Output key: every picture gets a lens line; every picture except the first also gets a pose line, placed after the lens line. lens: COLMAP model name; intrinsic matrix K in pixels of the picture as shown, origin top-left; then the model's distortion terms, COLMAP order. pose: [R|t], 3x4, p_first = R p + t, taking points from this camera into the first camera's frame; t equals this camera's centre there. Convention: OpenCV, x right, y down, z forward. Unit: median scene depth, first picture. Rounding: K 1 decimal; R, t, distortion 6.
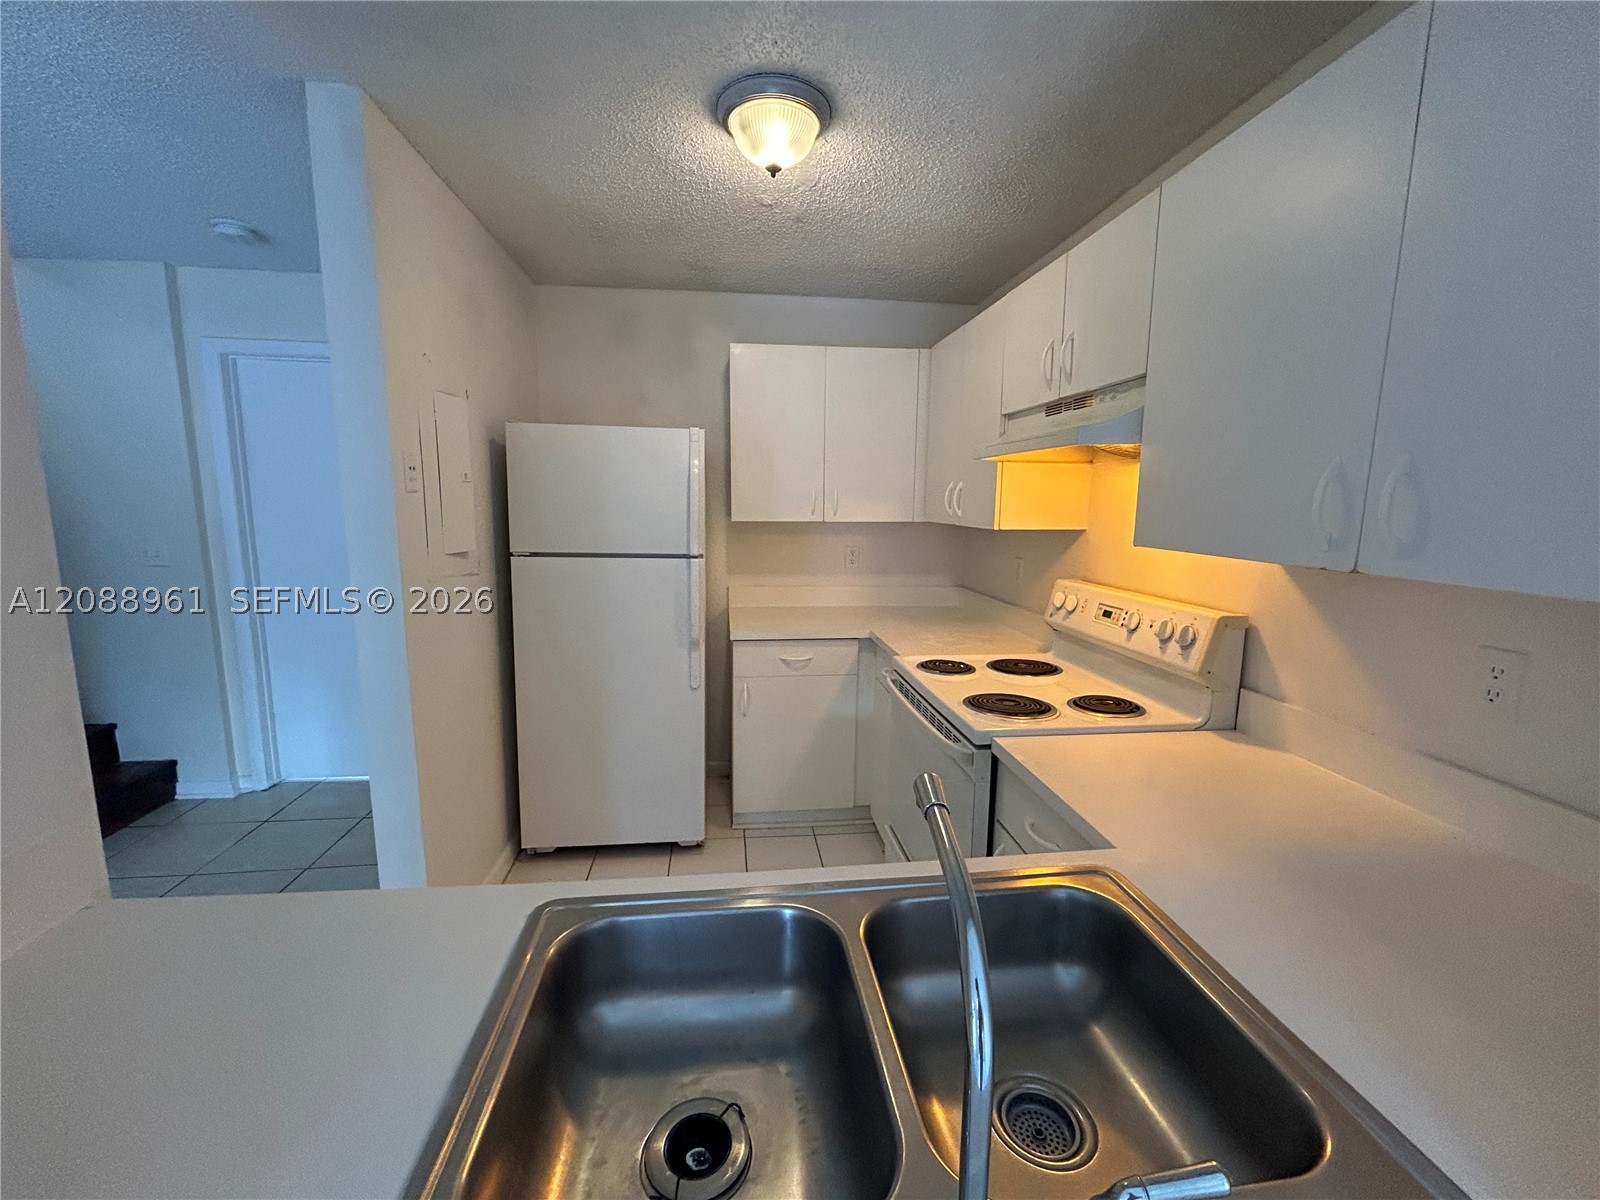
lens RADIAL K [[646.8, 0, 798.2], [0, 646.8, 597.9], [0, 0, 1]] dist [0.000103, -0.000514]
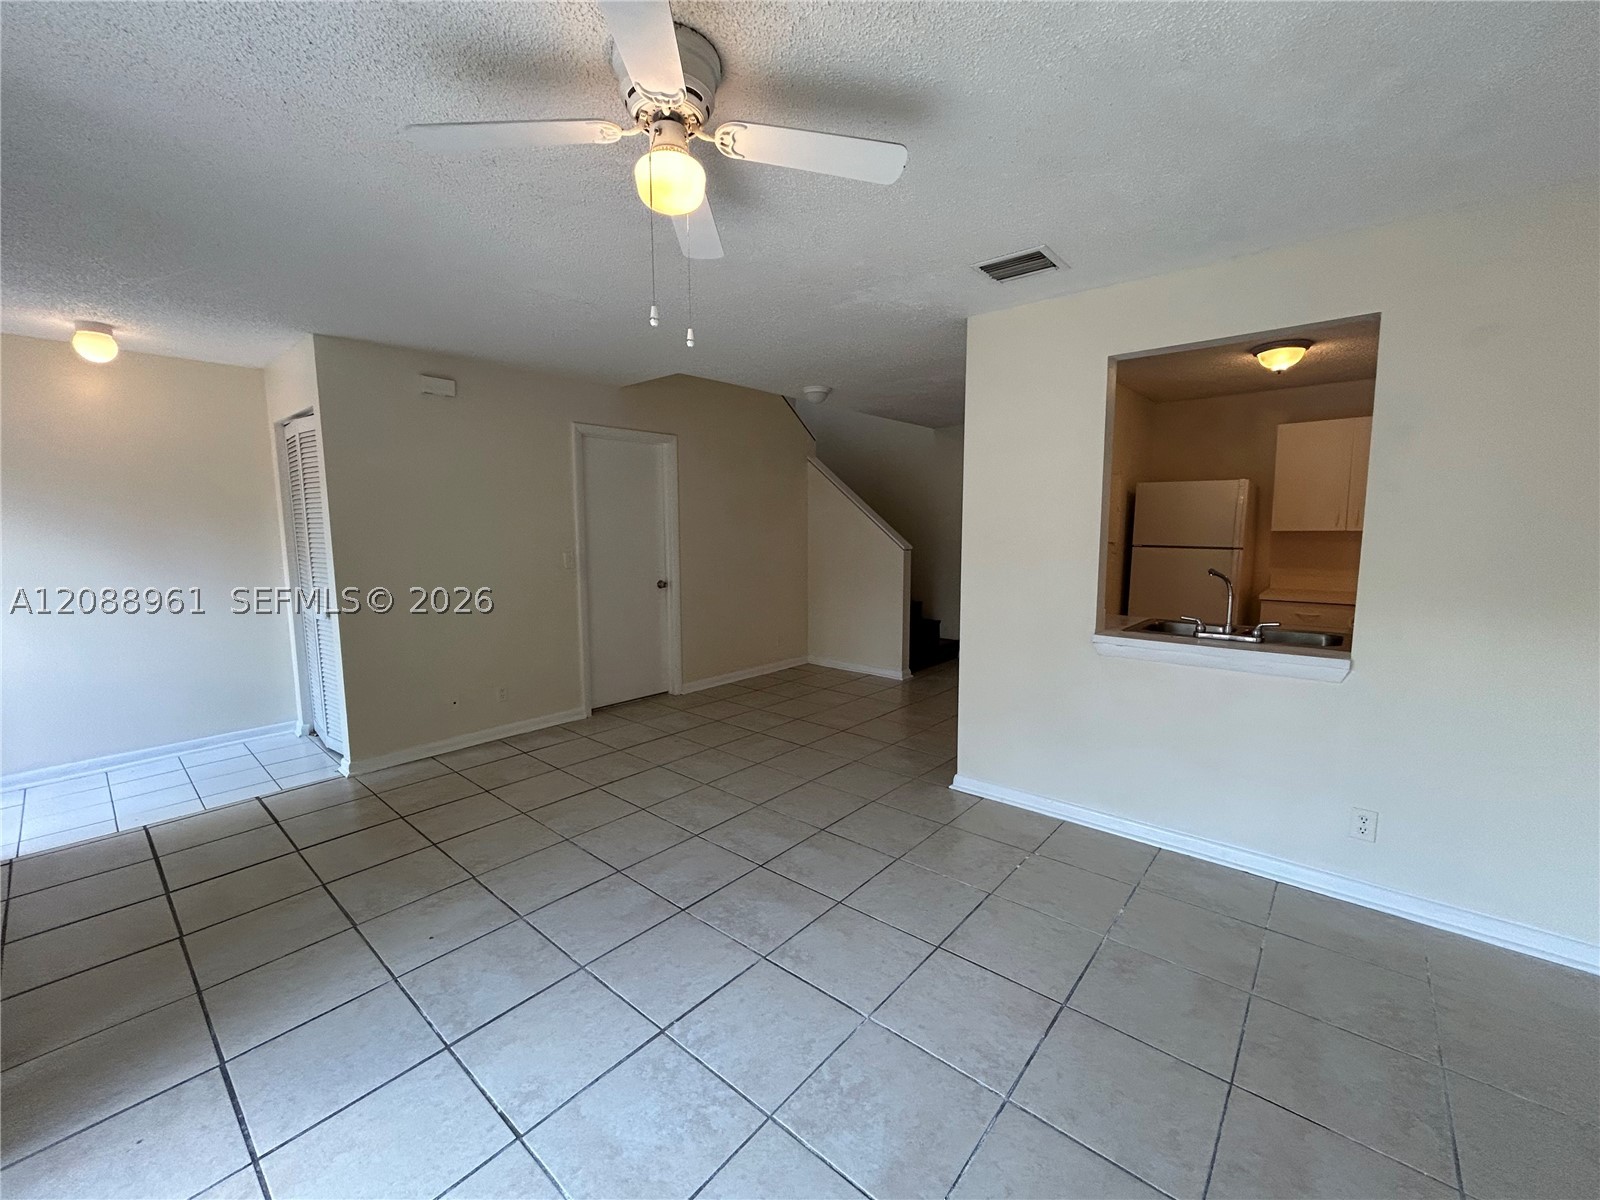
lens RADIAL K [[646.8, 0, 803.6], [0, 646.8, 604.3], [0, 0, 1]] dist [0.000103, -0.000514]
pose [[0.669768, 0.077969, -0.738466, 0.381445], [-0.097476, 0.995098, 0.016657, 0.181173], [0.736145, 0.060827, 0.674085, -1.121414]]
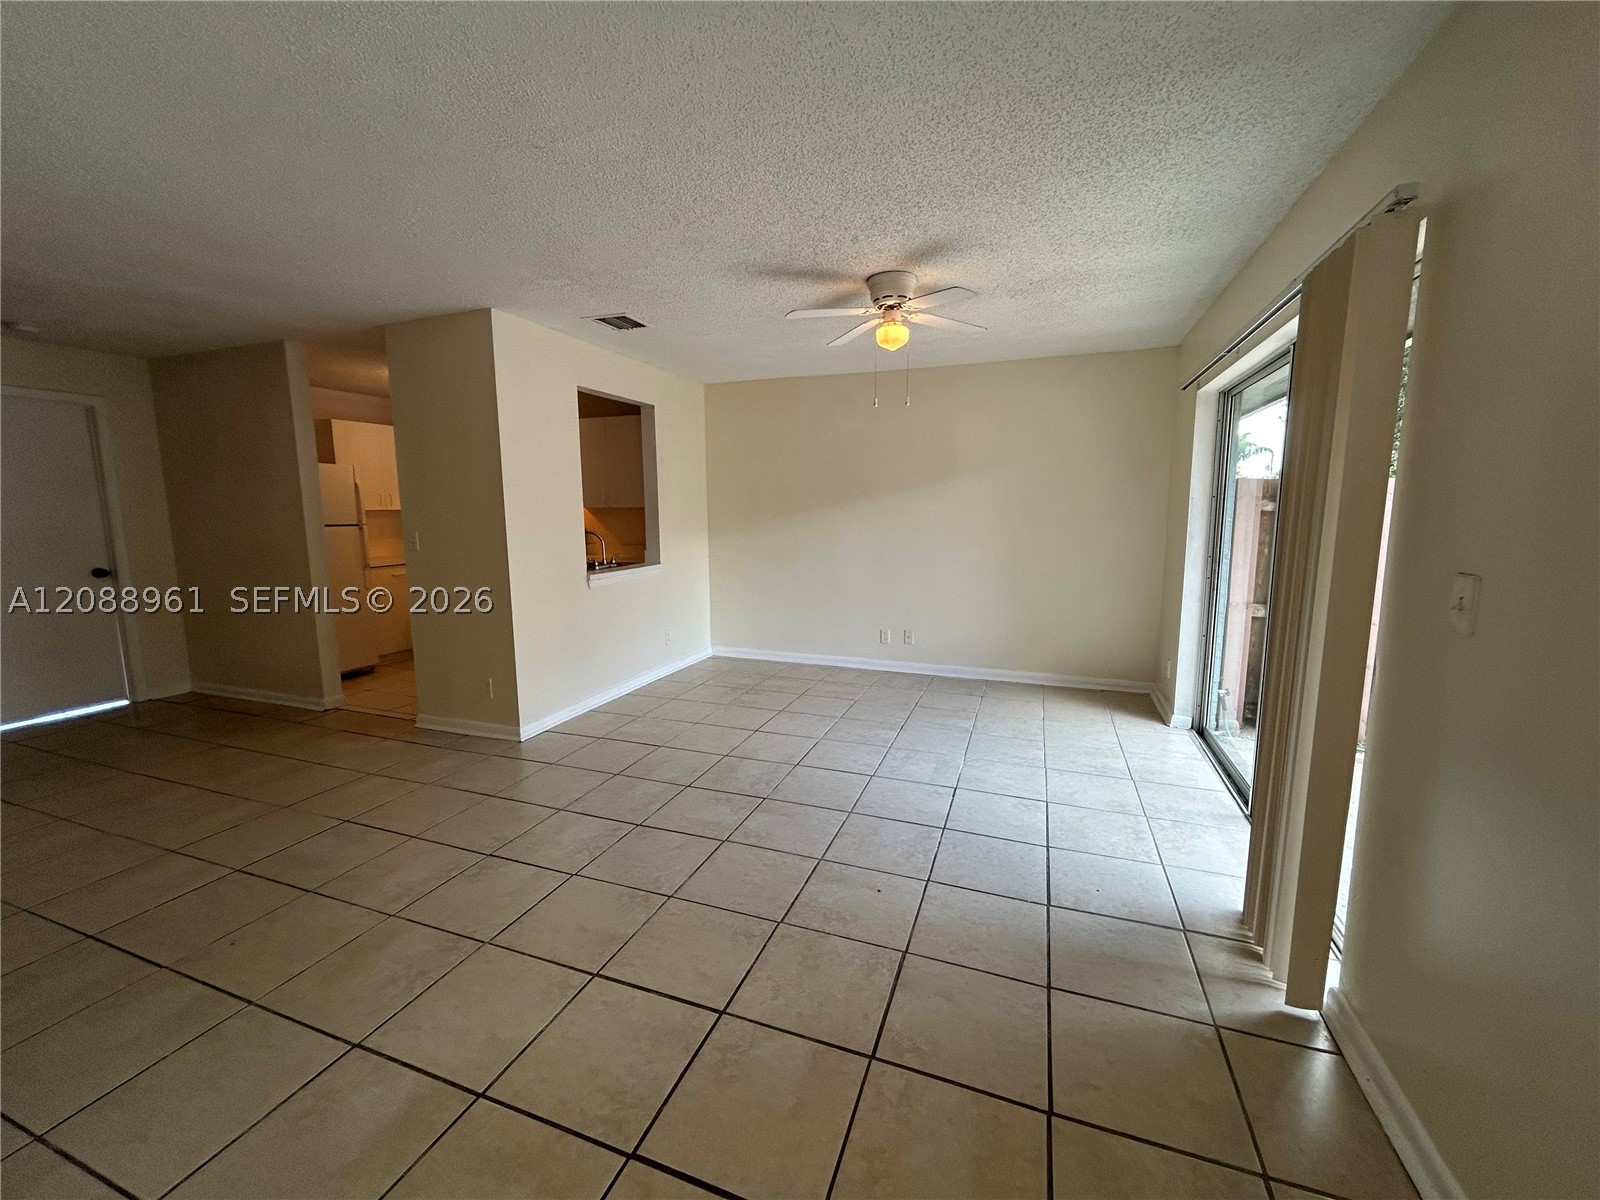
lens RADIAL K [[646.8, 0, 801.2], [0, 646.8, 597.6], [0, 0, 1]] dist [0.000103, -0.000514]
pose [[0.463467, -0.135598, 0.875678, -2.863347], [0.139163, 0.987098, 0.079197, 0.231197], [-0.875118, 0.085157, 0.476357, -1.347919]]
